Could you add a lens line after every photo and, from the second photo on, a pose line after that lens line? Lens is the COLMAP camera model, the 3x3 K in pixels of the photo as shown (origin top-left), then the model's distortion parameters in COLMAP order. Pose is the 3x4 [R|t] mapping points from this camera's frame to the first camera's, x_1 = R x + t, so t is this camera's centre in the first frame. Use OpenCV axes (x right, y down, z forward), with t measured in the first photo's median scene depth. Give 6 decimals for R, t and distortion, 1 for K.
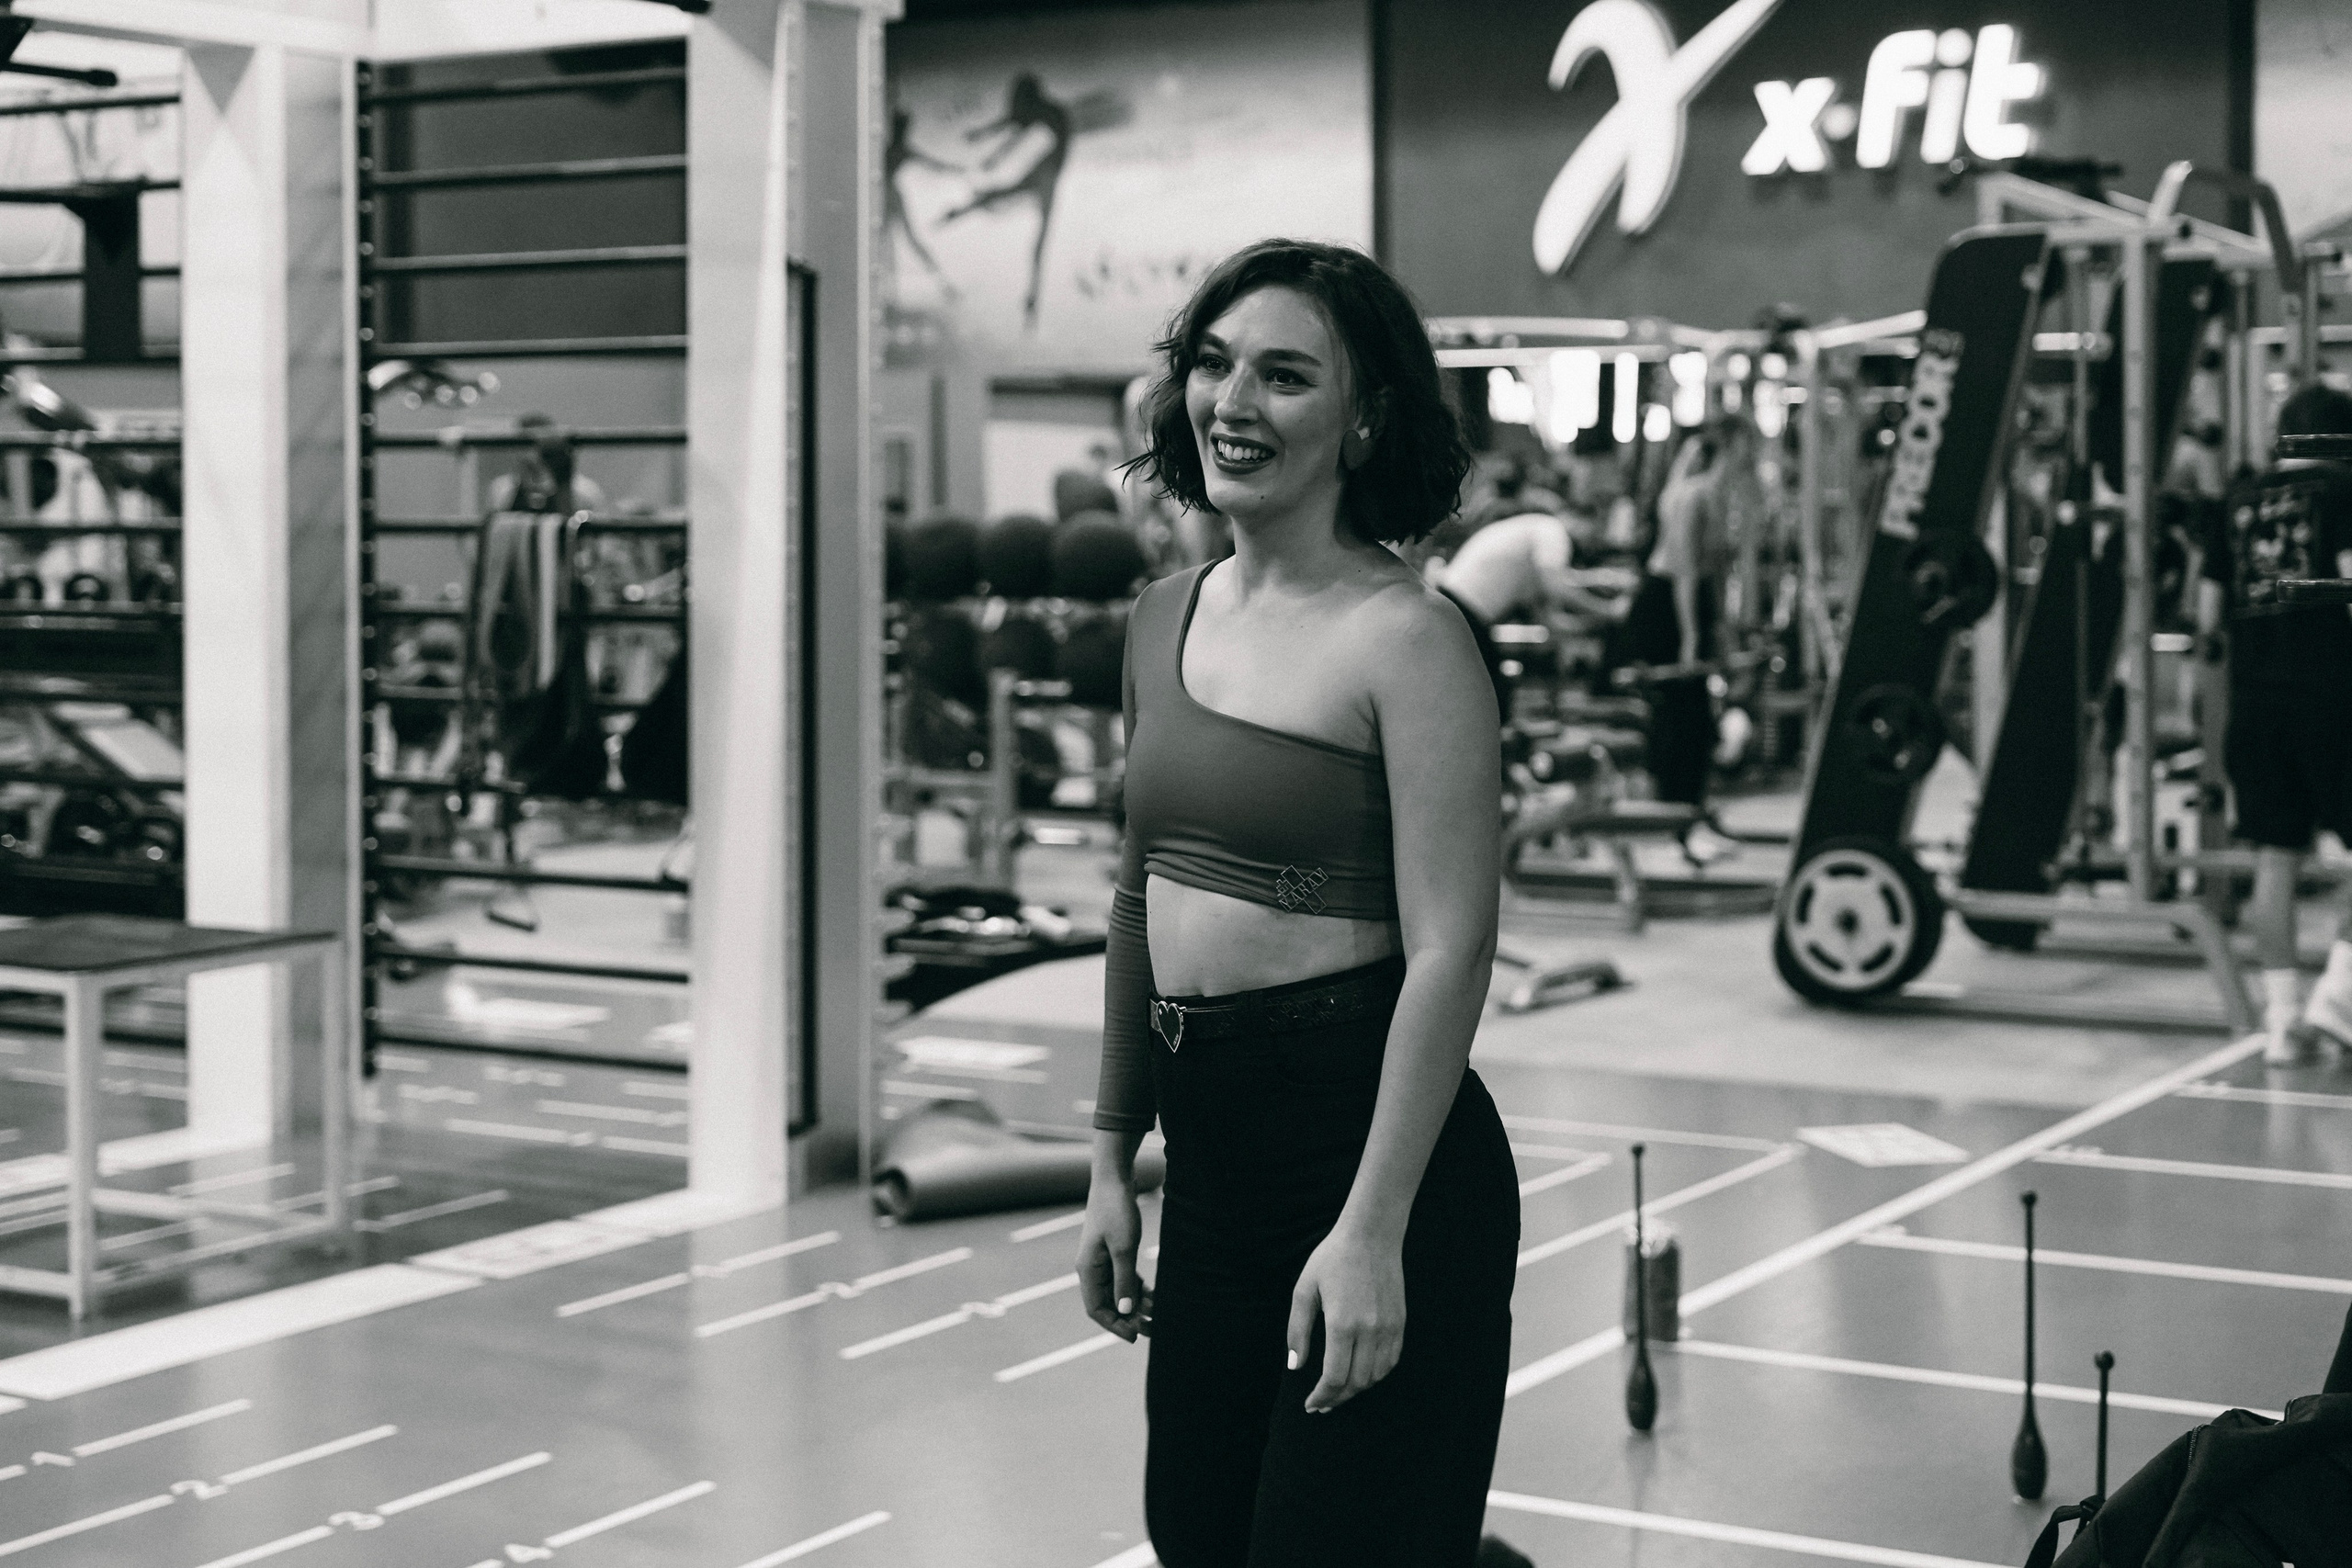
lens RADIAL K [[3814.3, 0, 1176.0], [0, 3814.3, 784.0], [0, 0, 1]] dist [-0.359603, -0.020934]
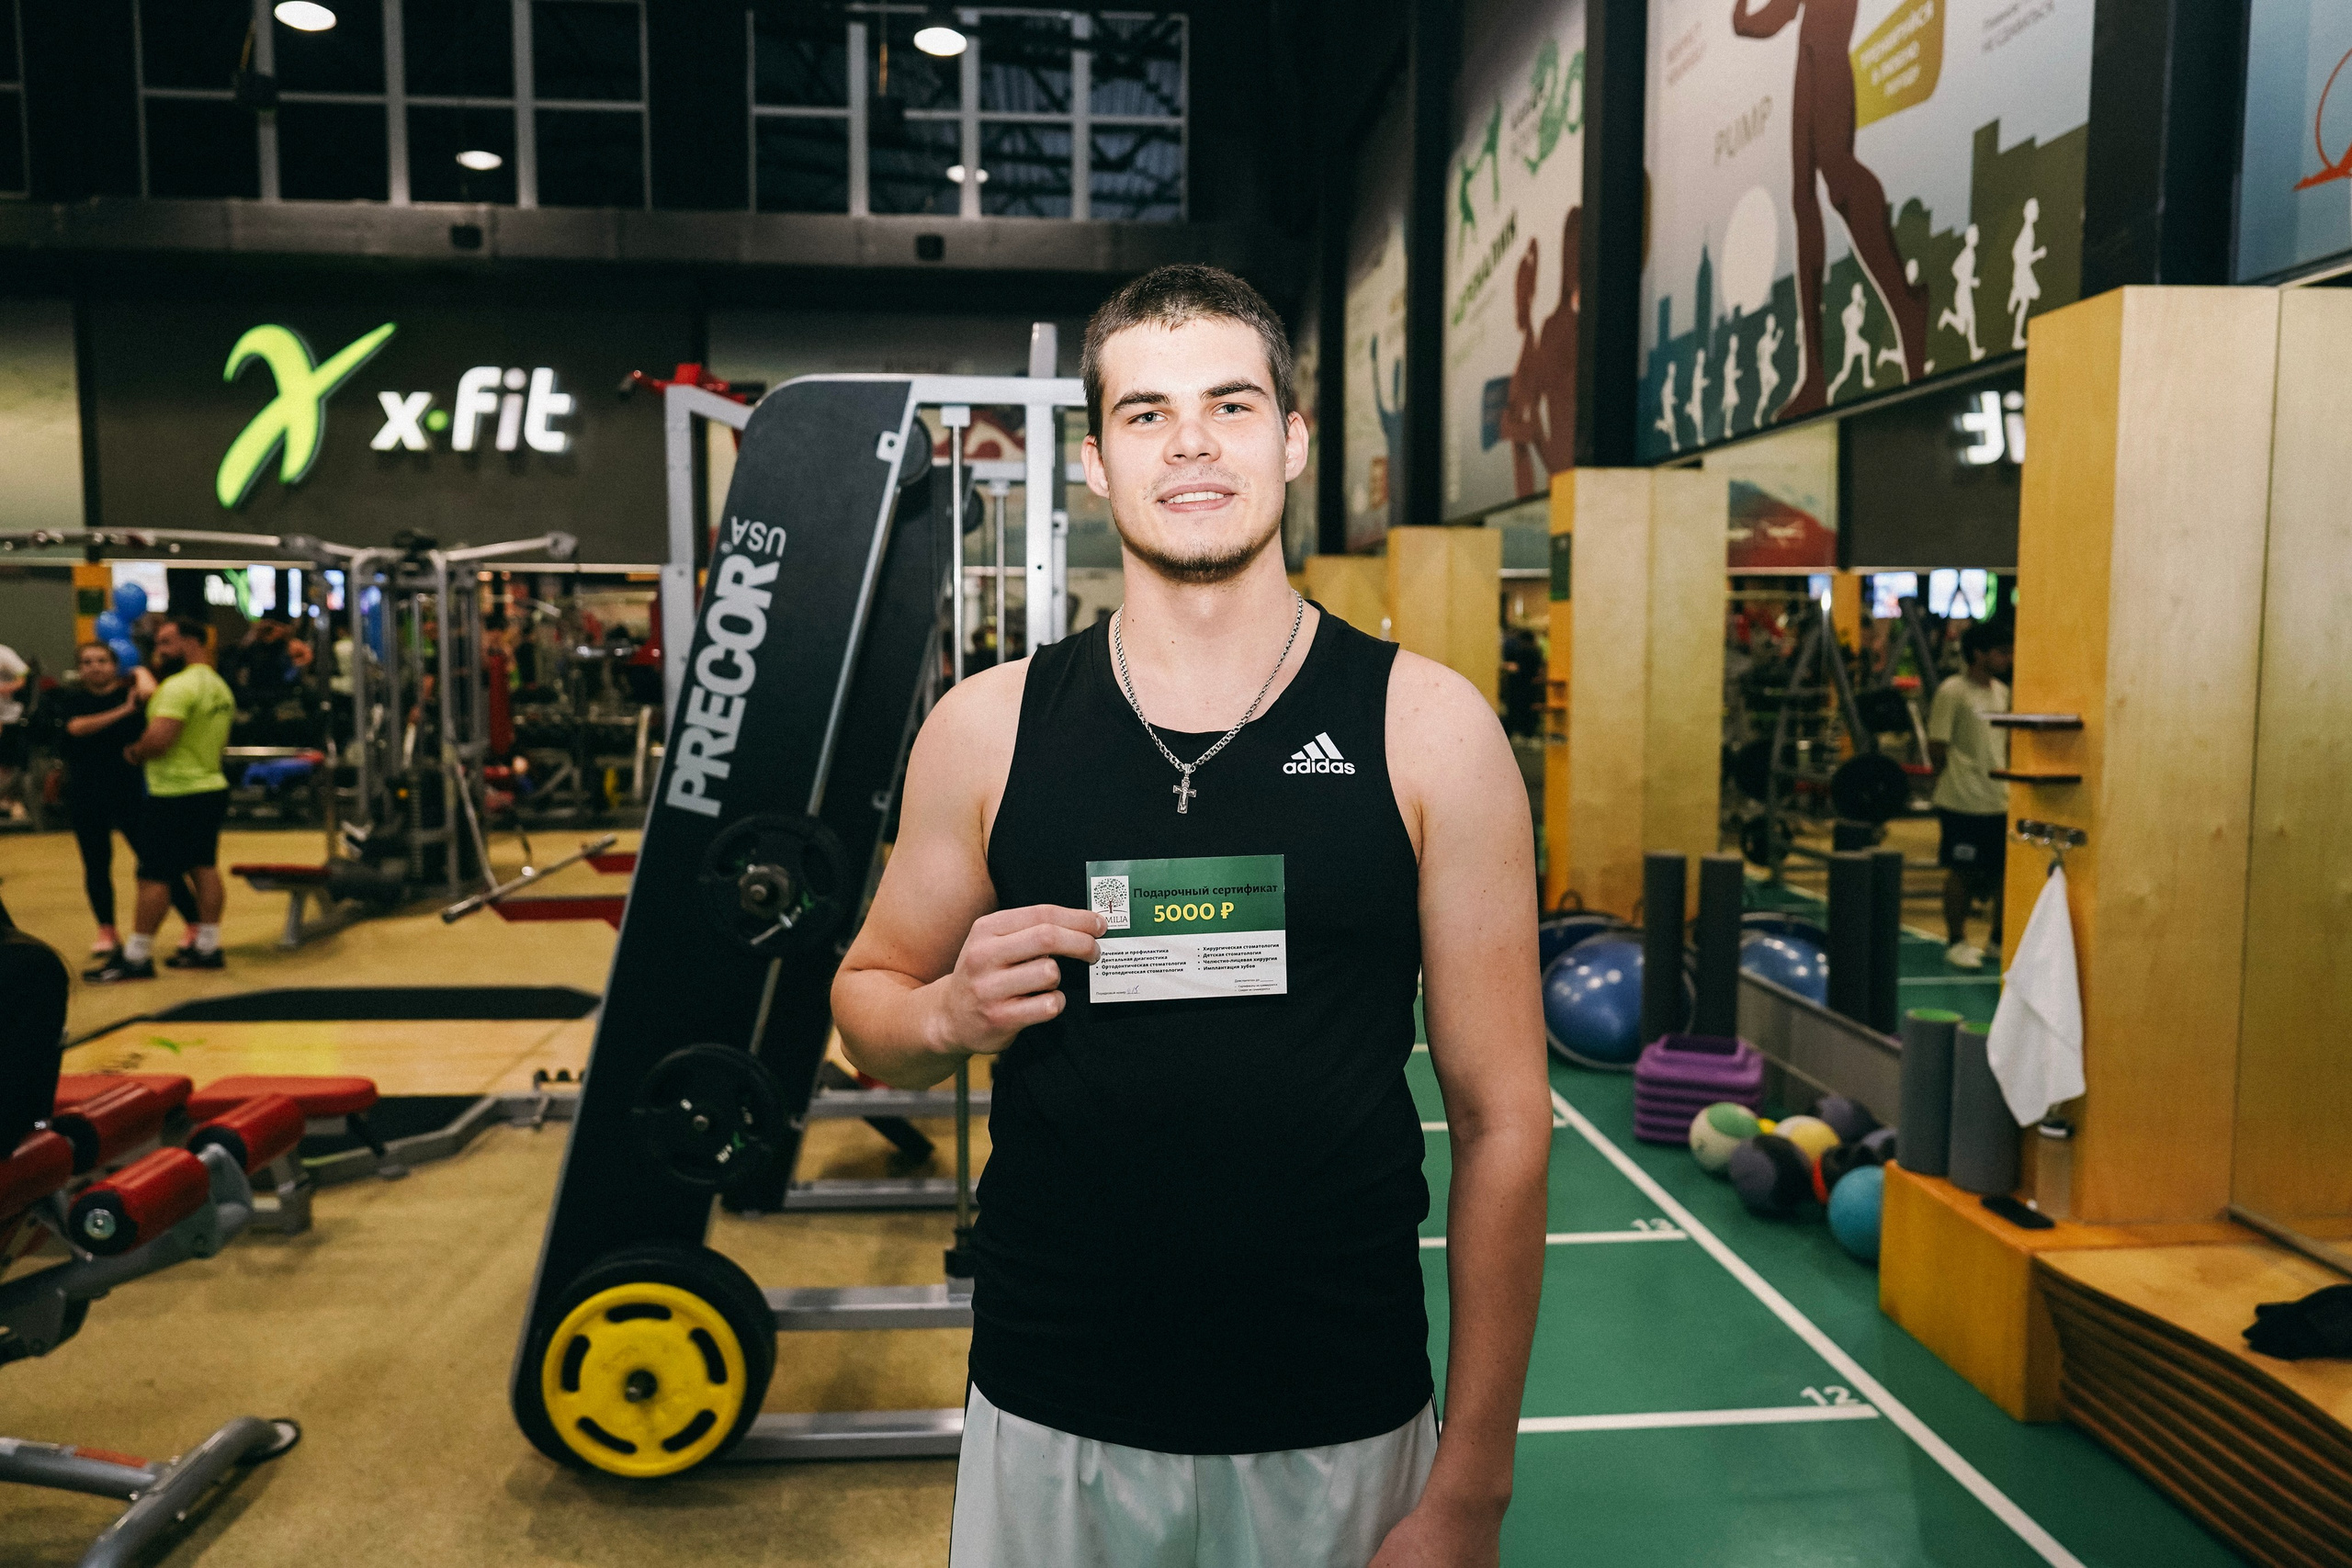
lens RADIAL K [[1728.2, 0, 1176.0], [0, 1728.2, 784.0], [0, 0, 1]] dist [0.001328, 0.000724]
pose [[0.833050, -0.035090, 0.552083, 0.032114], [0.033215, 0.999358, 0.013398, -0.026312], [-0.552199, 0.007176, 0.833681, 0.245158]]
